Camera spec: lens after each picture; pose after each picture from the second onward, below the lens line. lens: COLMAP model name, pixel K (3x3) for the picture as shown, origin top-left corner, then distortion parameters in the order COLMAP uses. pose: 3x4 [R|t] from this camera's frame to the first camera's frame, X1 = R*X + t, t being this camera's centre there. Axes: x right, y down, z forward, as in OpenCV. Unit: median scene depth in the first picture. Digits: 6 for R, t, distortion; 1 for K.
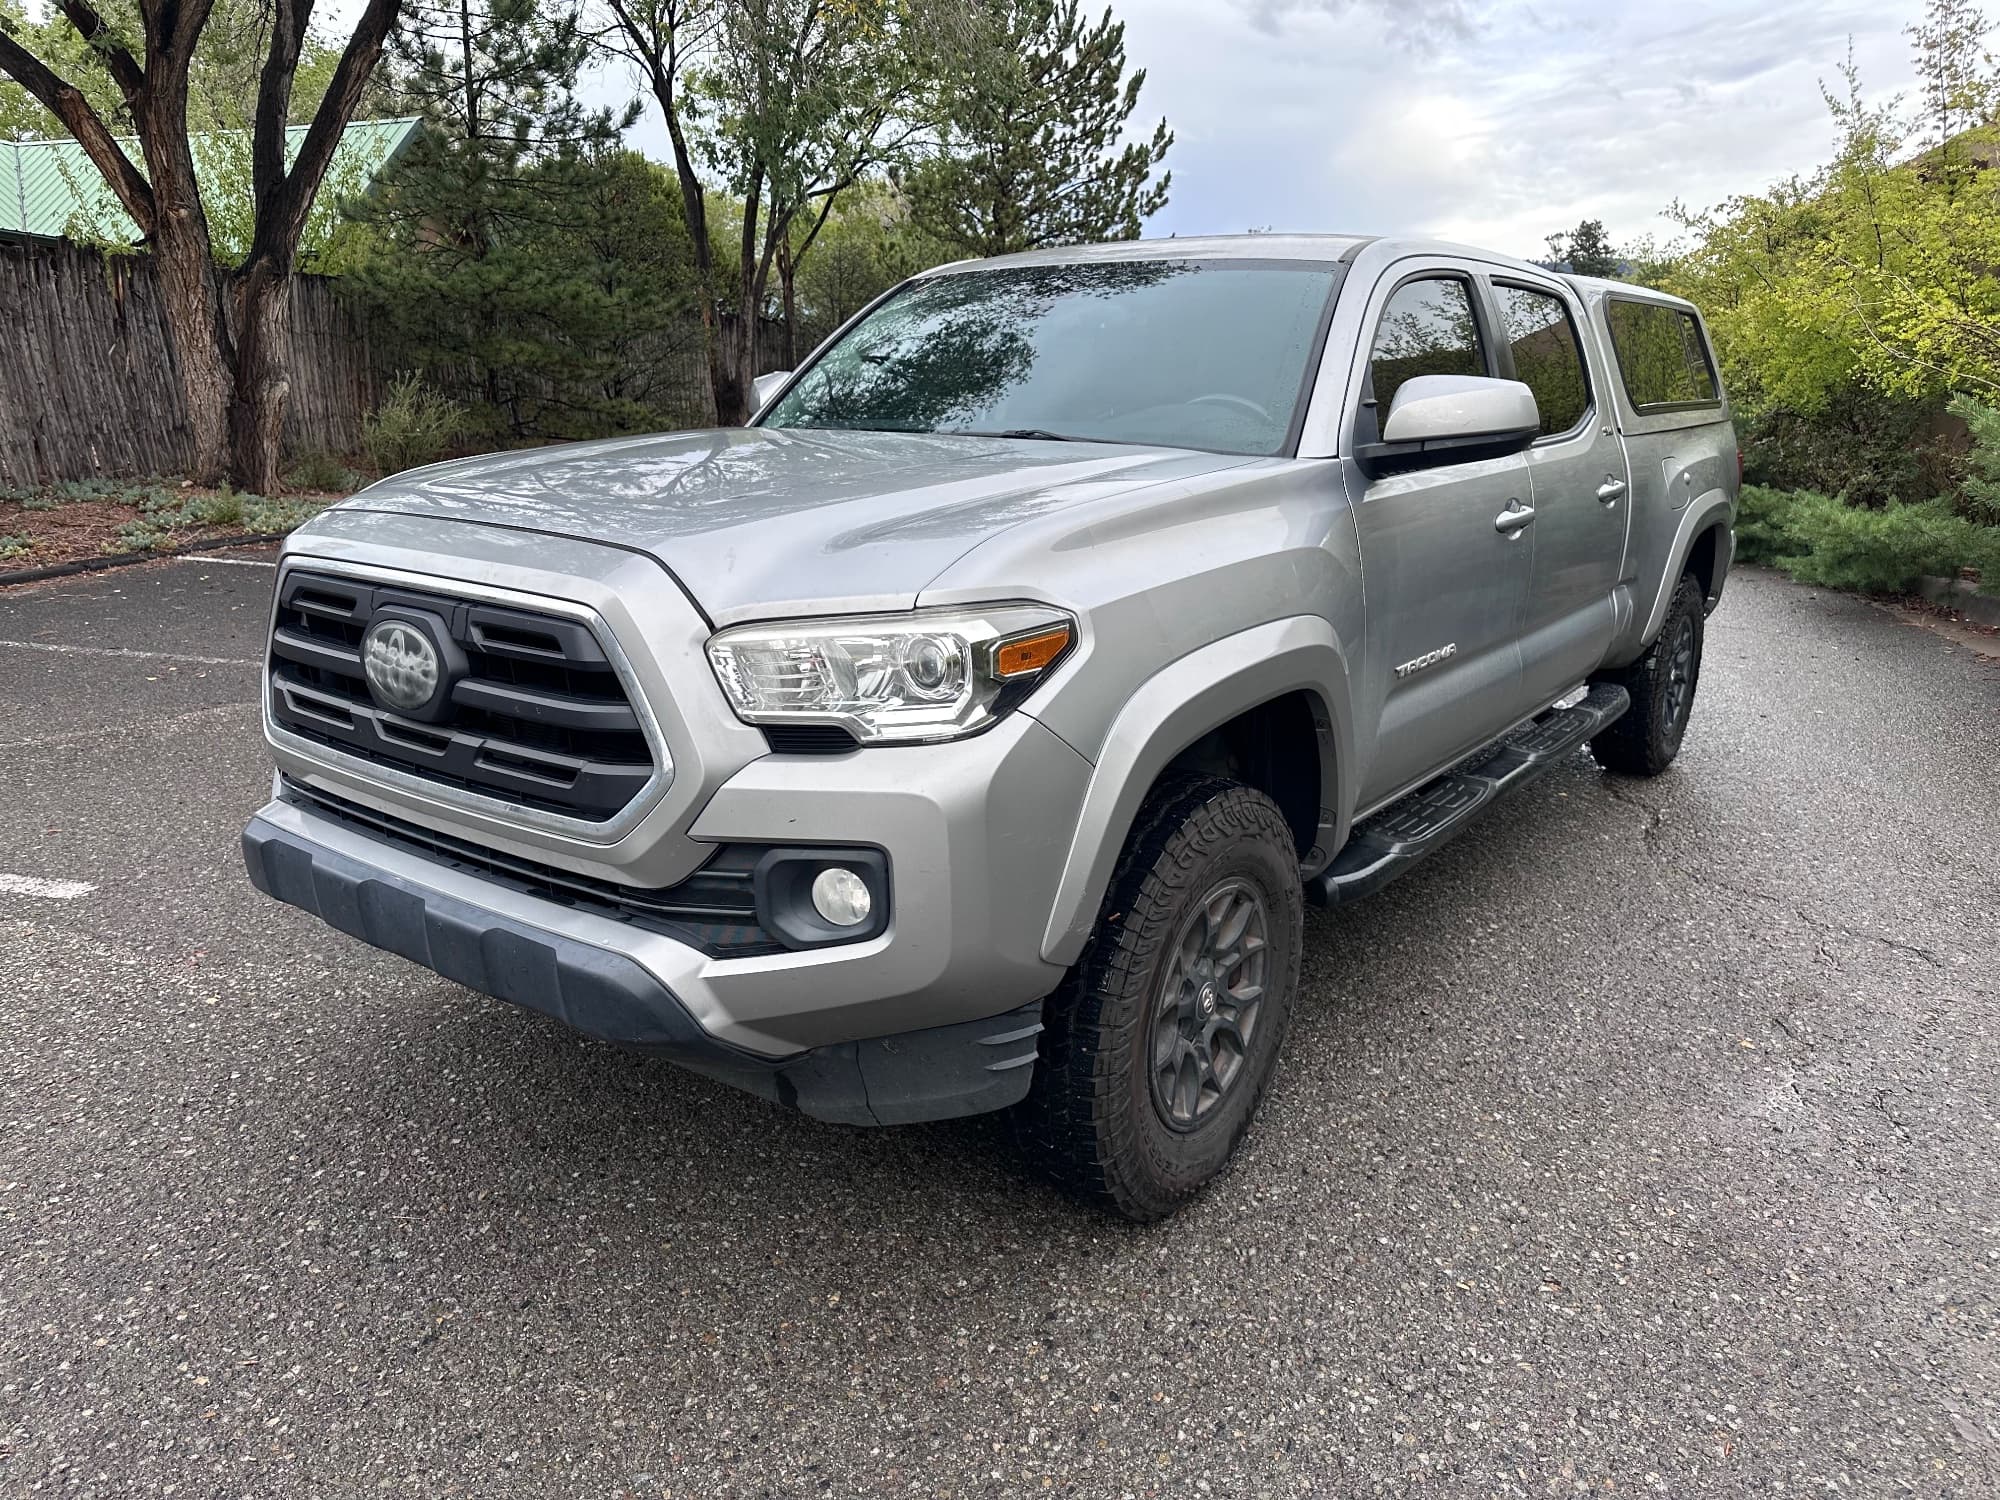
lens RADIAL K [[1491.2, 0, 999.5], [0, 1491.2, 815.1], [0, 0, 1]] dist [0.040376, -0.004857]
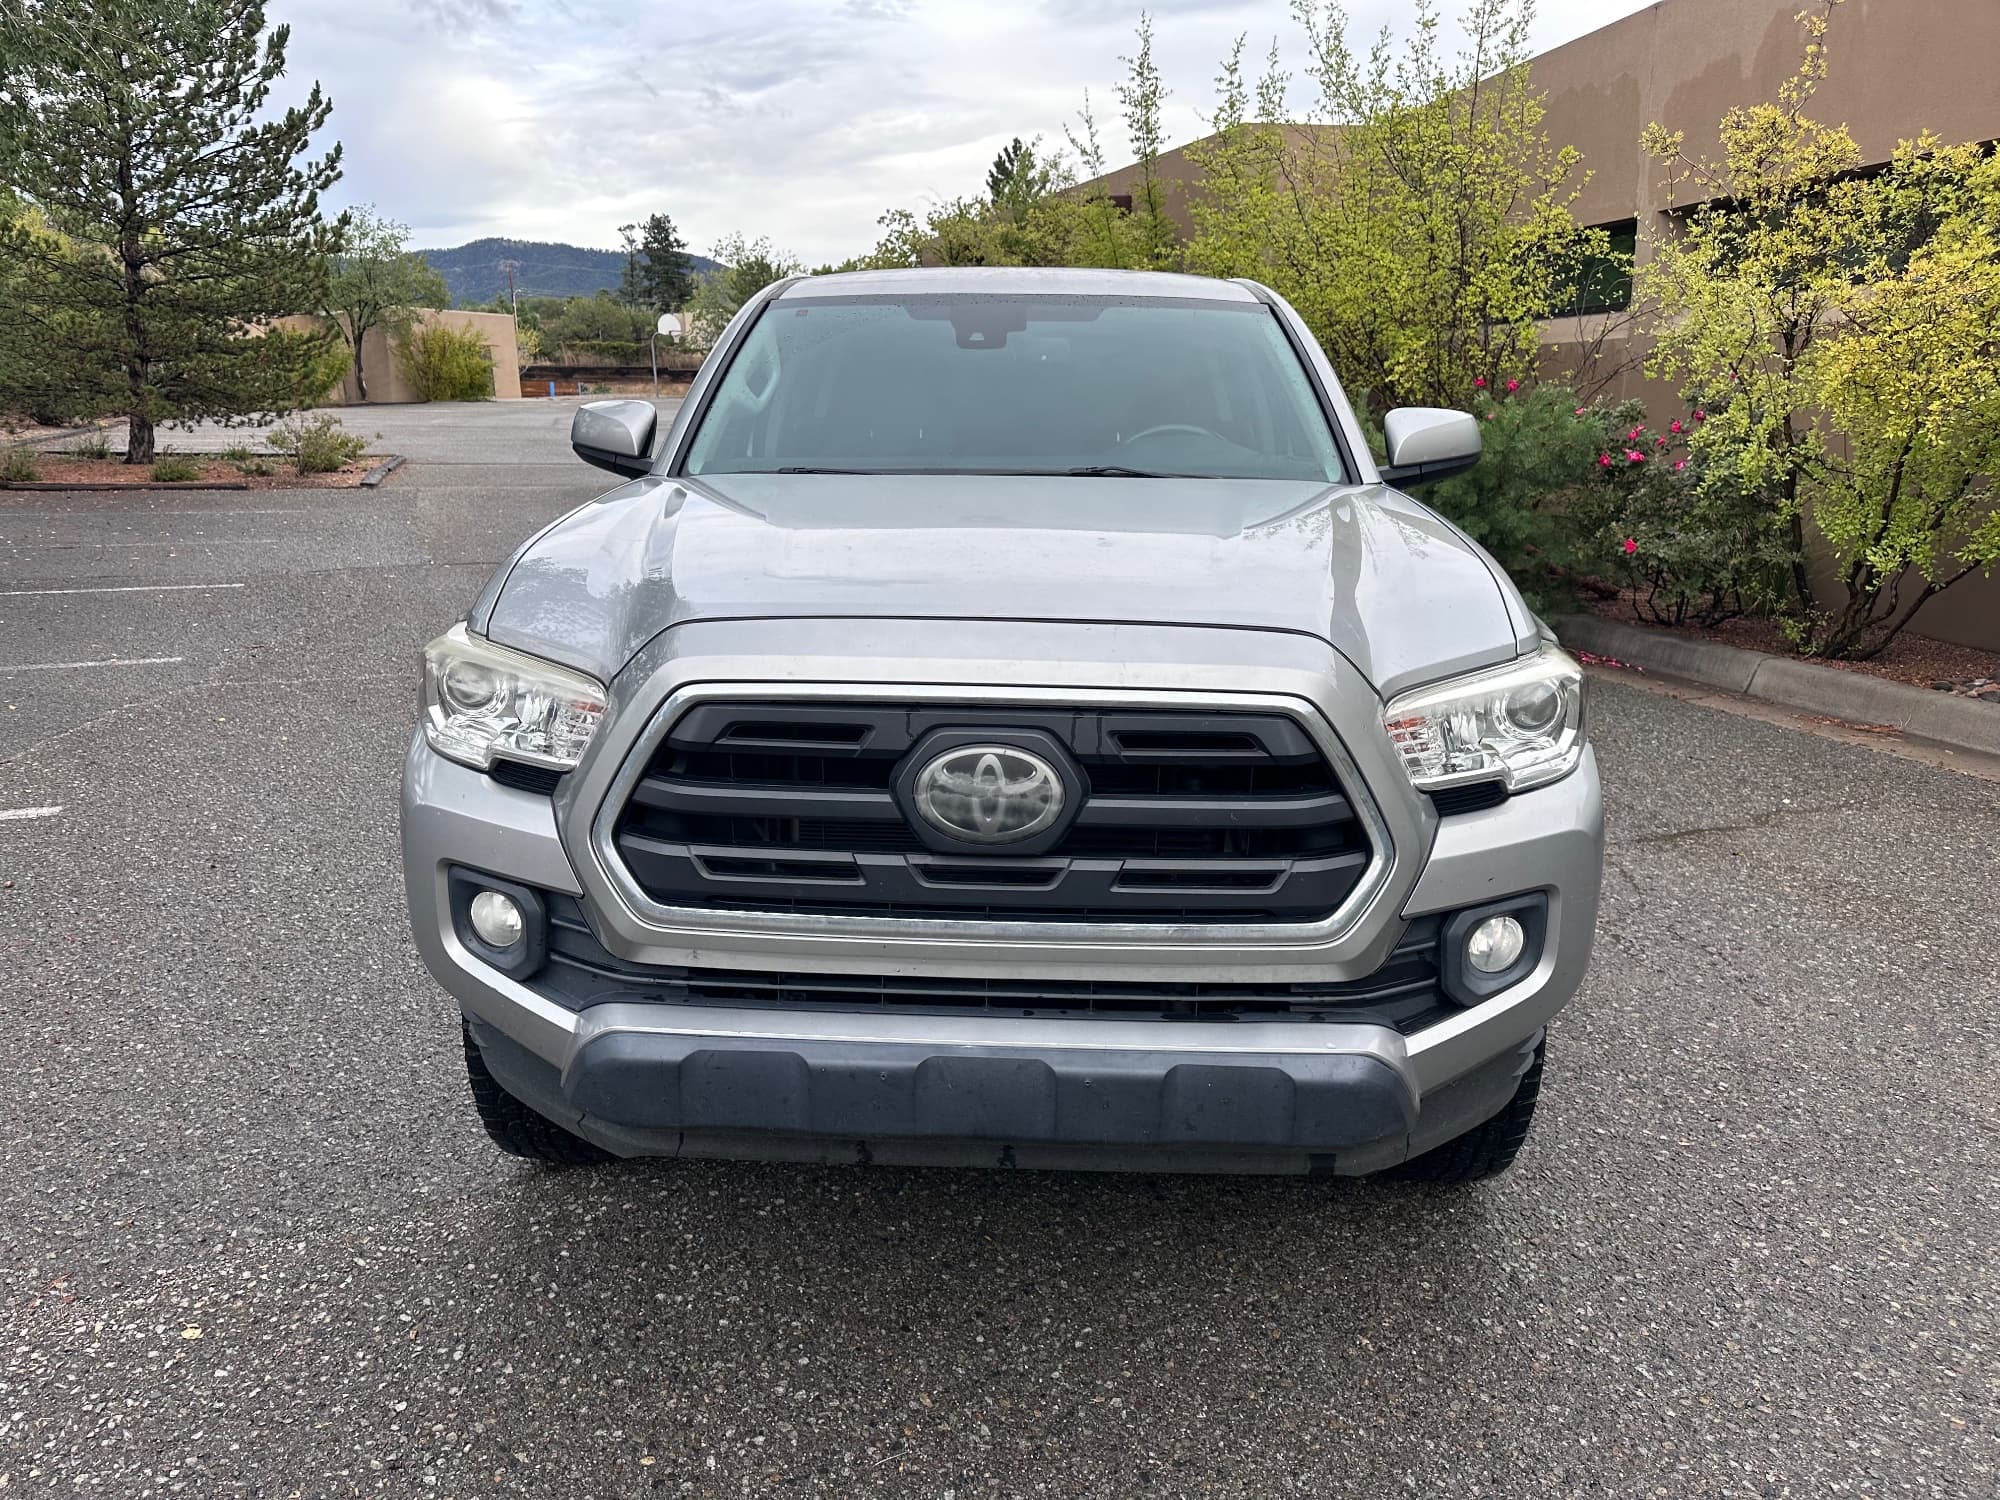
lens RADIAL K [[1523.1, 0, 1074.3], [0, 1523.1, 782.2], [0, 0, 1]] dist [0.034248, -0.001779]
pose [[0.823500, -0.157708, 0.544955, -0.847744], [0.167592, 0.985340, 0.031900, -0.129397], [-0.541997, 0.065060, 0.837858, 0.257898]]
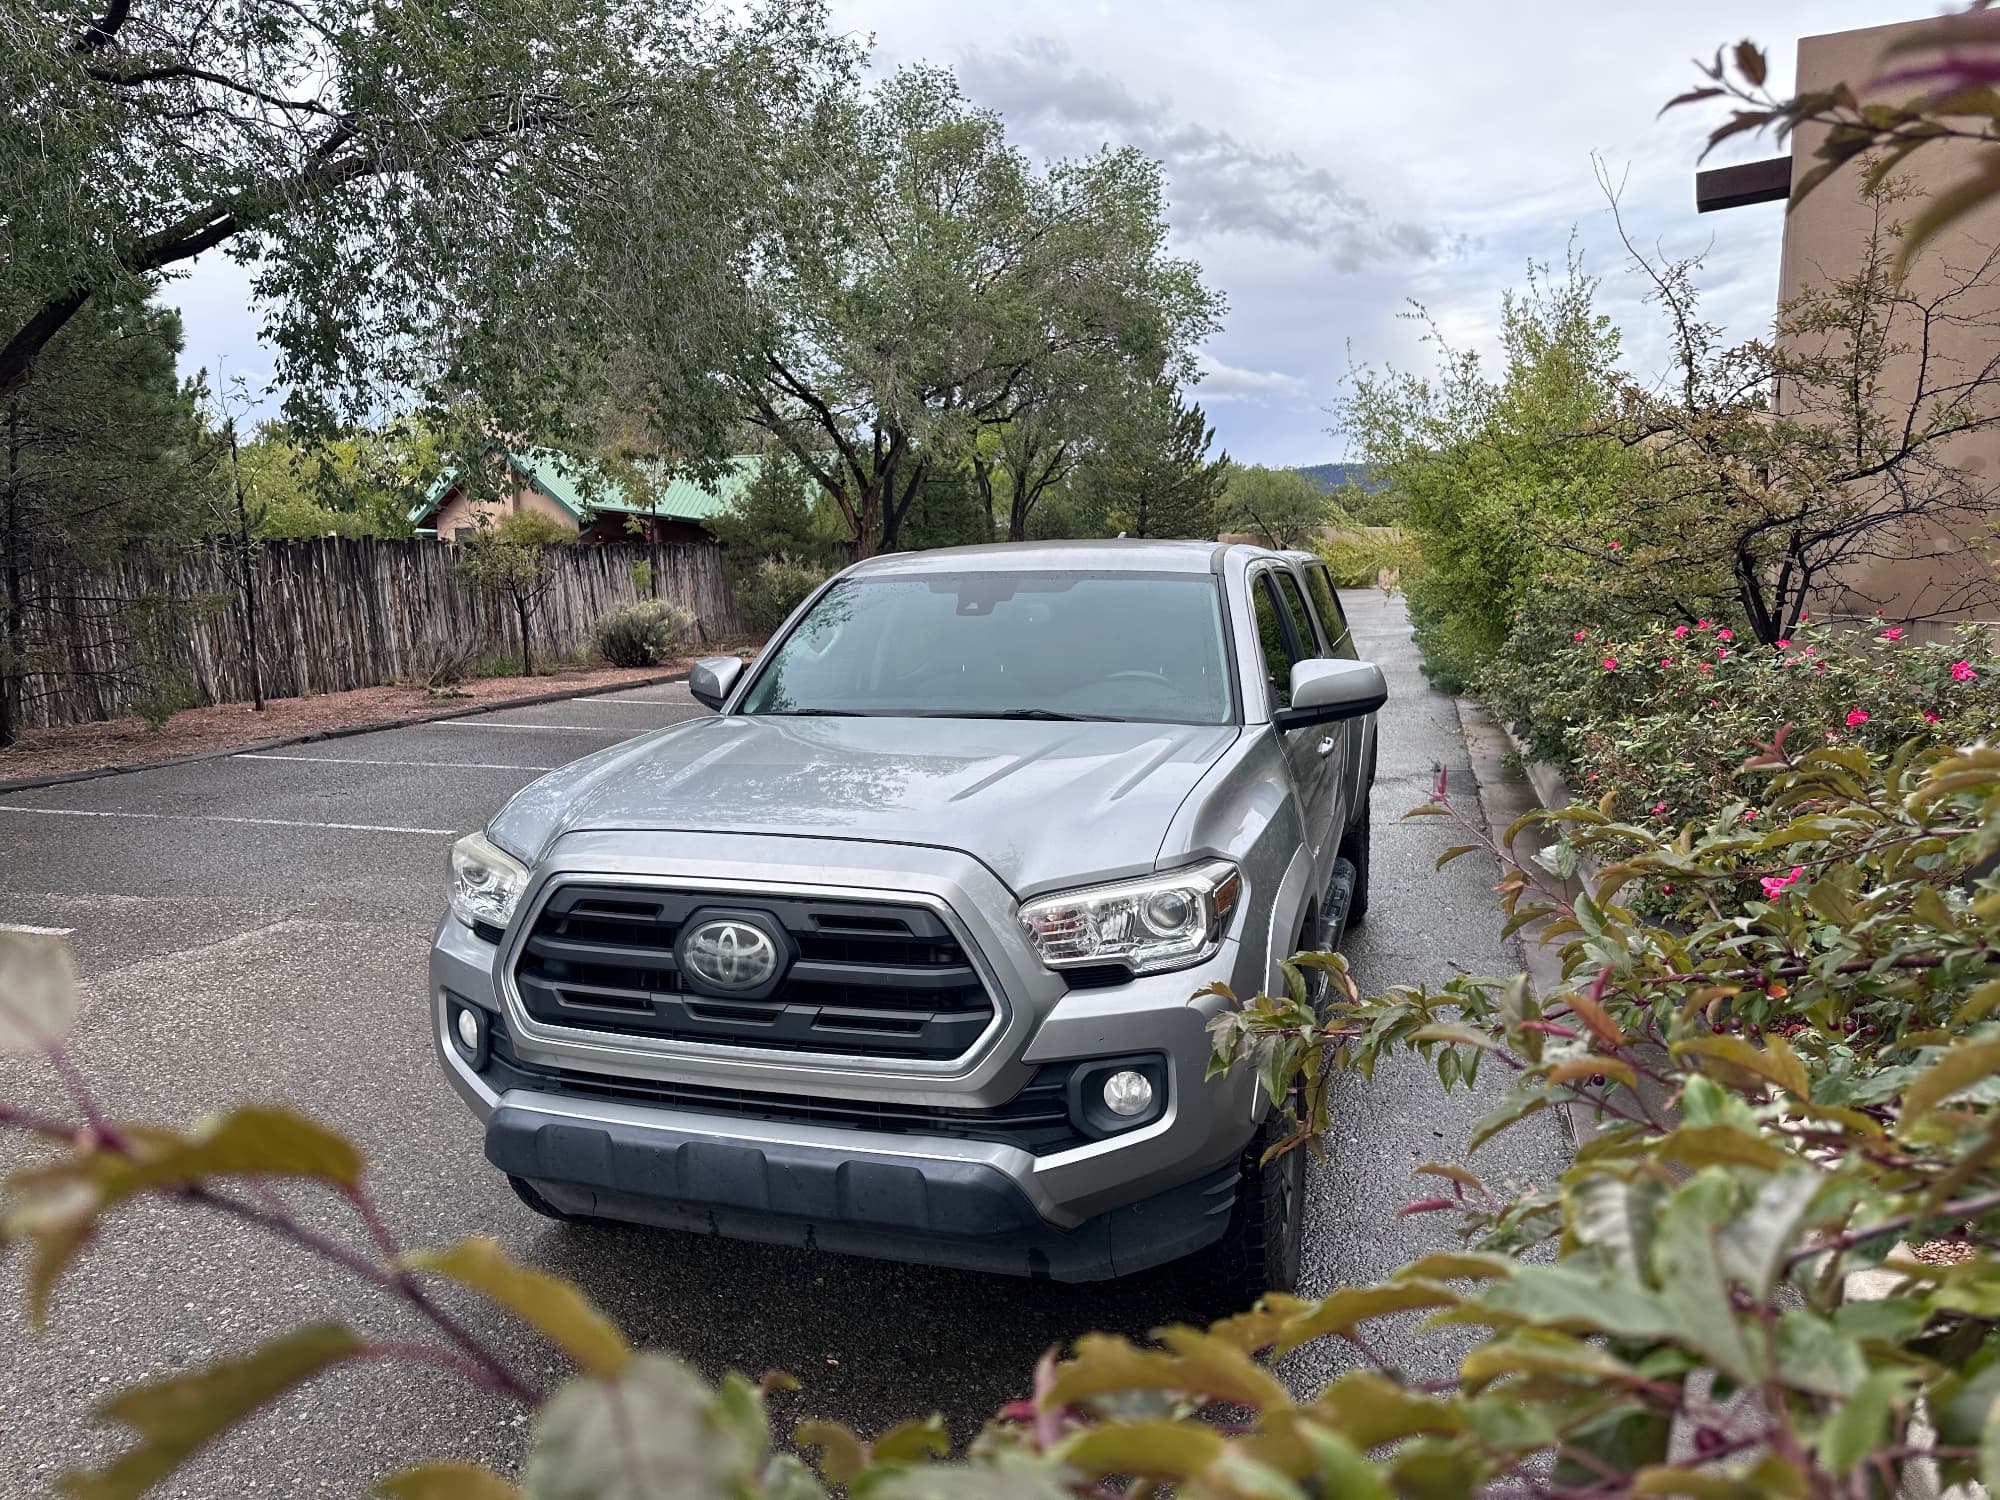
lens RADIAL K [[1483.0, 0, 1000.0], [0, 1483.0, 750.0], [0, 0, 1]] dist [0.000483, -0.000570]
pose [[0.945933, -0.069140, 0.316908, -0.575913], [0.123433, 0.980241, -0.154570, -0.051443], [-0.299959, 0.185330, 0.935776, -0.234292]]
